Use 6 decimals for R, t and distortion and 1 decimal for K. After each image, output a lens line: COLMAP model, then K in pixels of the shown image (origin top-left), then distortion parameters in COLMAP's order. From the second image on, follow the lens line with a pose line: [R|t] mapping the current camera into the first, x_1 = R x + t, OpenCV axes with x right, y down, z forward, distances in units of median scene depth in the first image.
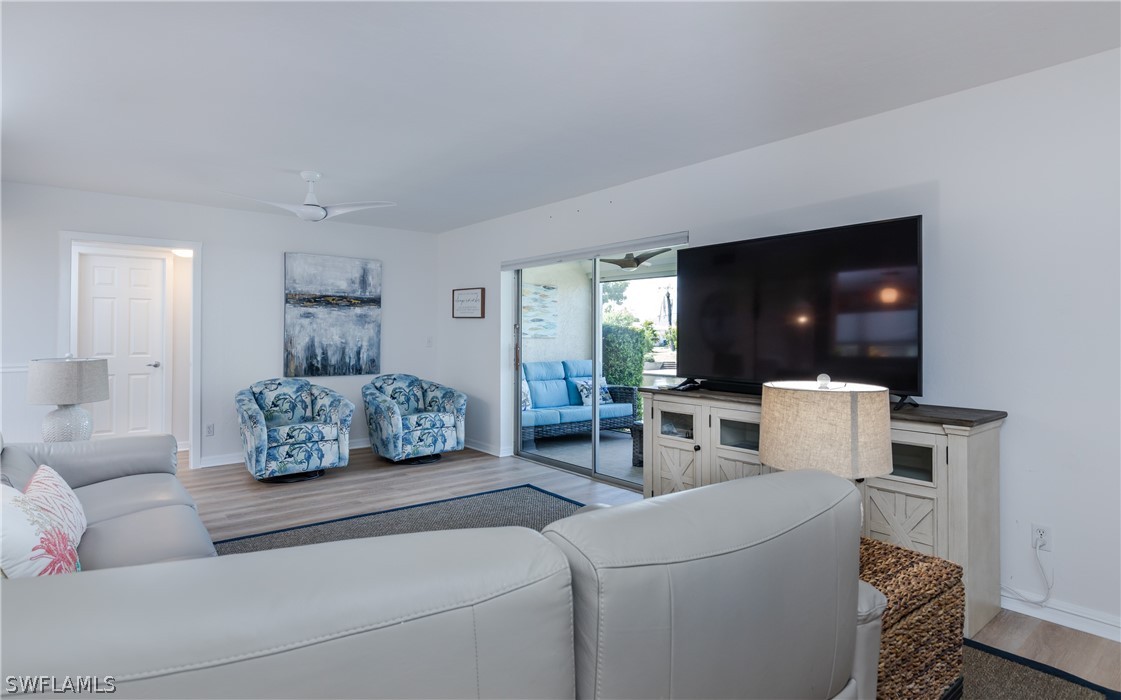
lens RADIAL K [[589.3, 0, 554.3], [0, 589.3, 329.6], [0, 0, 1]] dist [-0.000562, -0.001073]
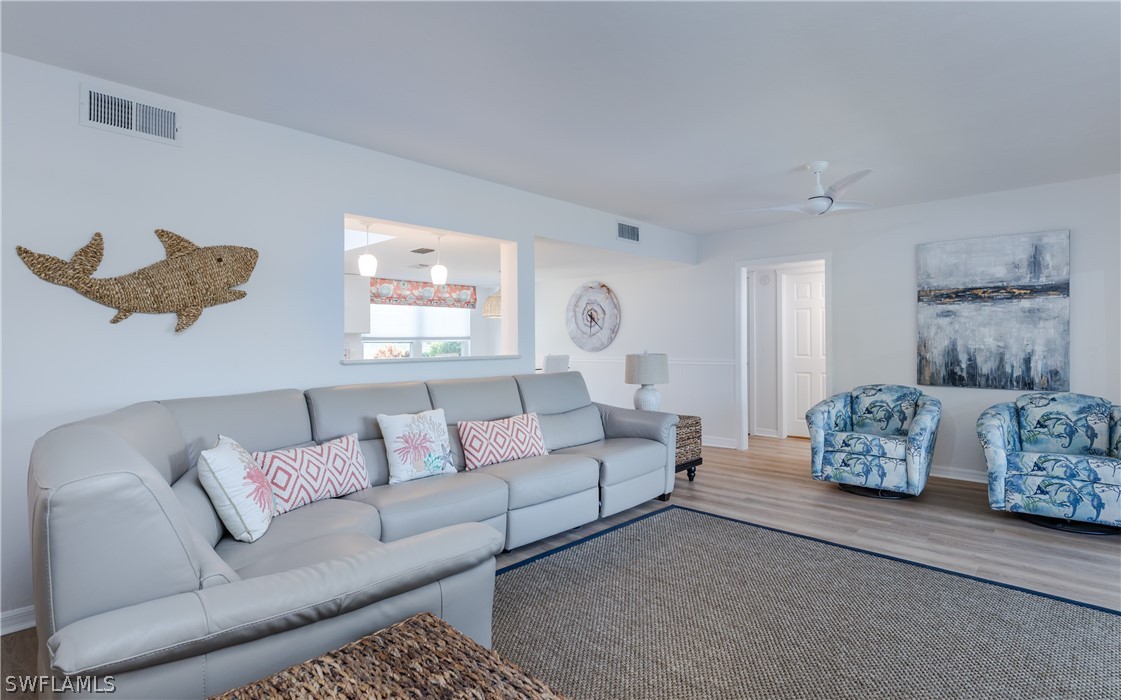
lens RADIAL K [[564.1, 0, 556.8], [0, 564.1, 334.7], [0, 0, 1]] dist [0.003746, 0.000896]
pose [[0.134452, -0.017486, -0.990766, 0.307391], [0.009865, 0.999818, -0.016307, 0.013355], [0.990871, -0.007582, 0.134600, 0.335958]]
